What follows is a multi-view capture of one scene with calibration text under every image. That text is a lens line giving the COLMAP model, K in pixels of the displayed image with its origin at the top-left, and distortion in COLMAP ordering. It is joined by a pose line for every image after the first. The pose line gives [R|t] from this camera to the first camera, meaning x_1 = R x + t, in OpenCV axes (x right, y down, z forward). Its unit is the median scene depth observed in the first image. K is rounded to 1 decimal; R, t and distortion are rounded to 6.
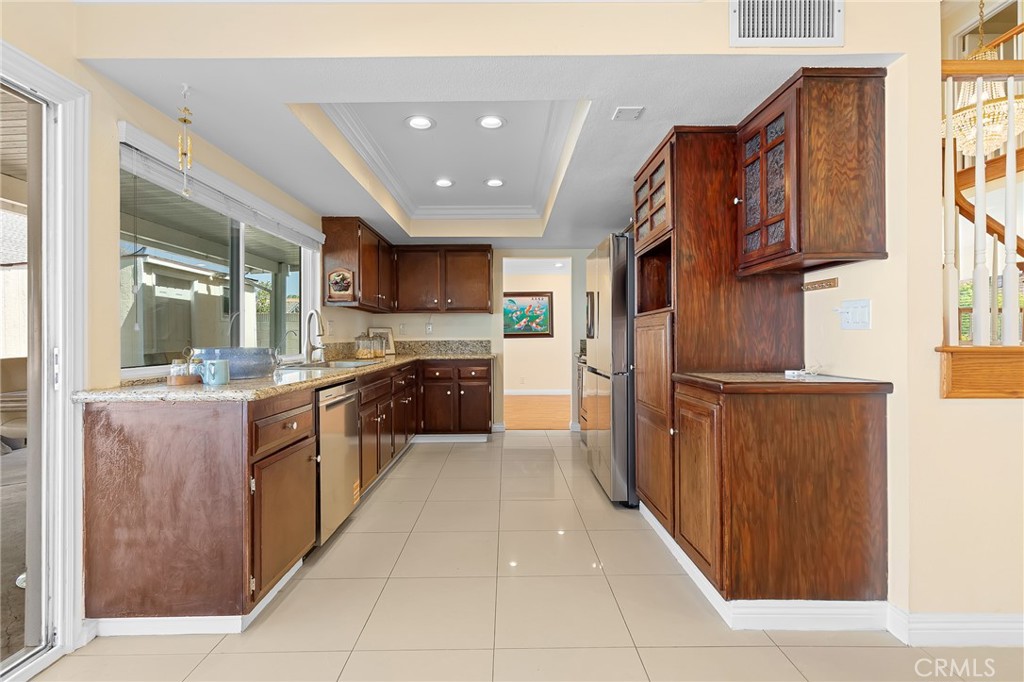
lens RADIAL K [[471.6, 0, 512.9], [0, 471.6, 338.7], [0, 0, 1]] dist [0.002167, 0.000139]
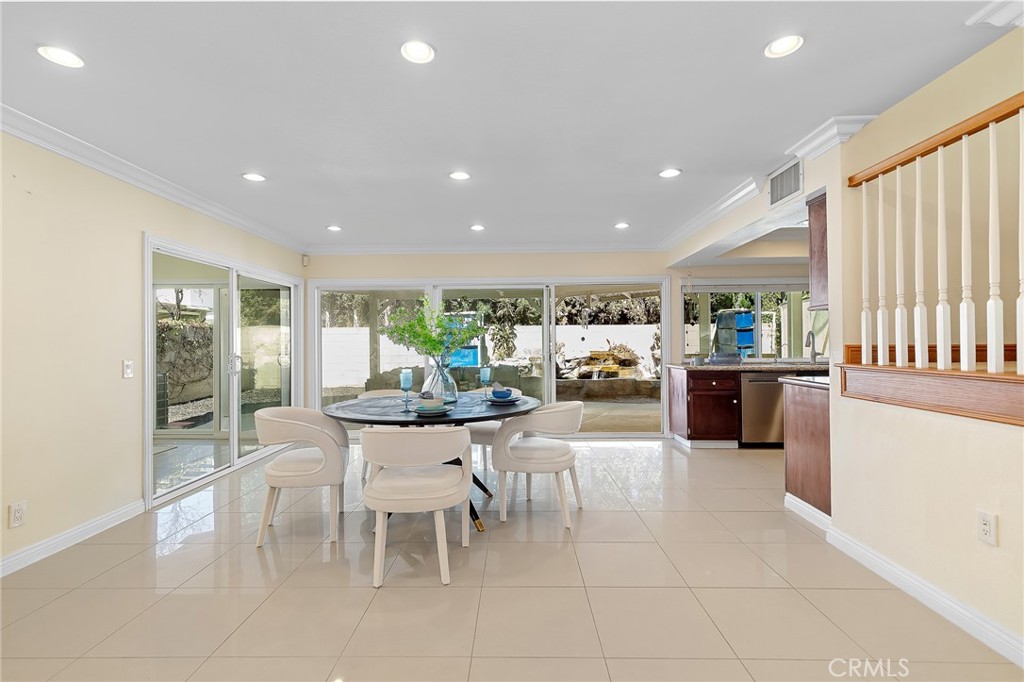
lens RADIAL K [[459.6, 0, 504.3], [0, 459.6, 341.8], [0, 0, 1]] dist [0.001899, 0.000204]
pose [[-0.037325, 0.000371, -0.999303, 0.966832], [0.016537, 0.999863, -0.000247, -0.030450], [0.999166, -0.016534, -0.037326, -0.027077]]
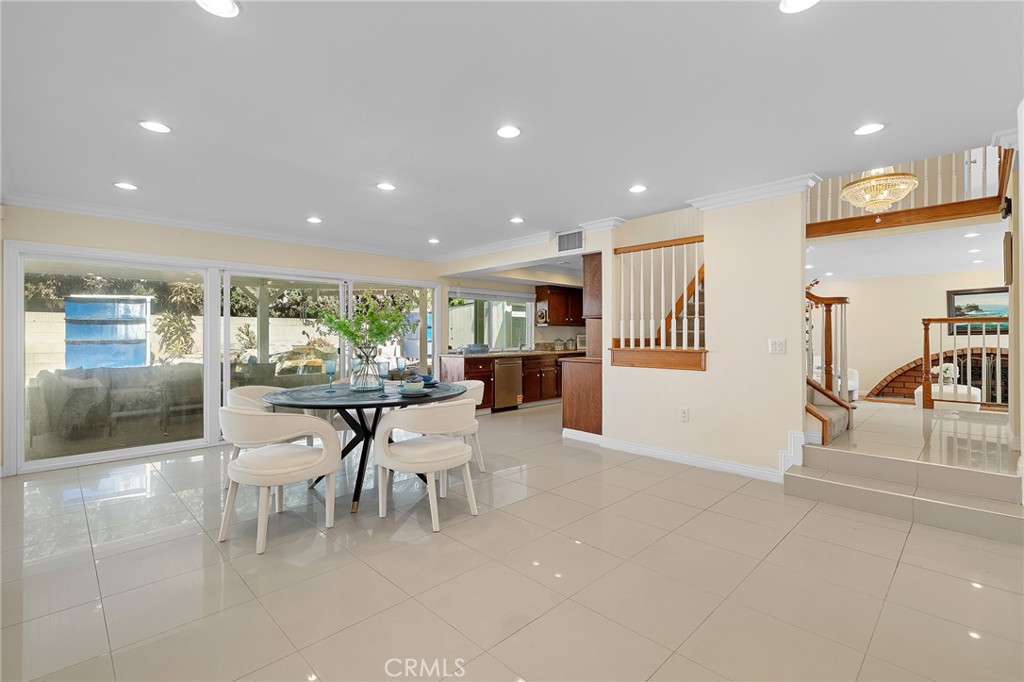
lens RADIAL K [[461.2, 0, 508.5], [0, 461.2, 334.8], [0, 0, 1]] dist [0.003463, 0.001136]
pose [[0.694408, -0.000475, -0.719581, 0.984028], [0.005673, 0.999972, 0.004814, -0.033649], [0.719559, -0.007425, 0.694392, -0.564725]]
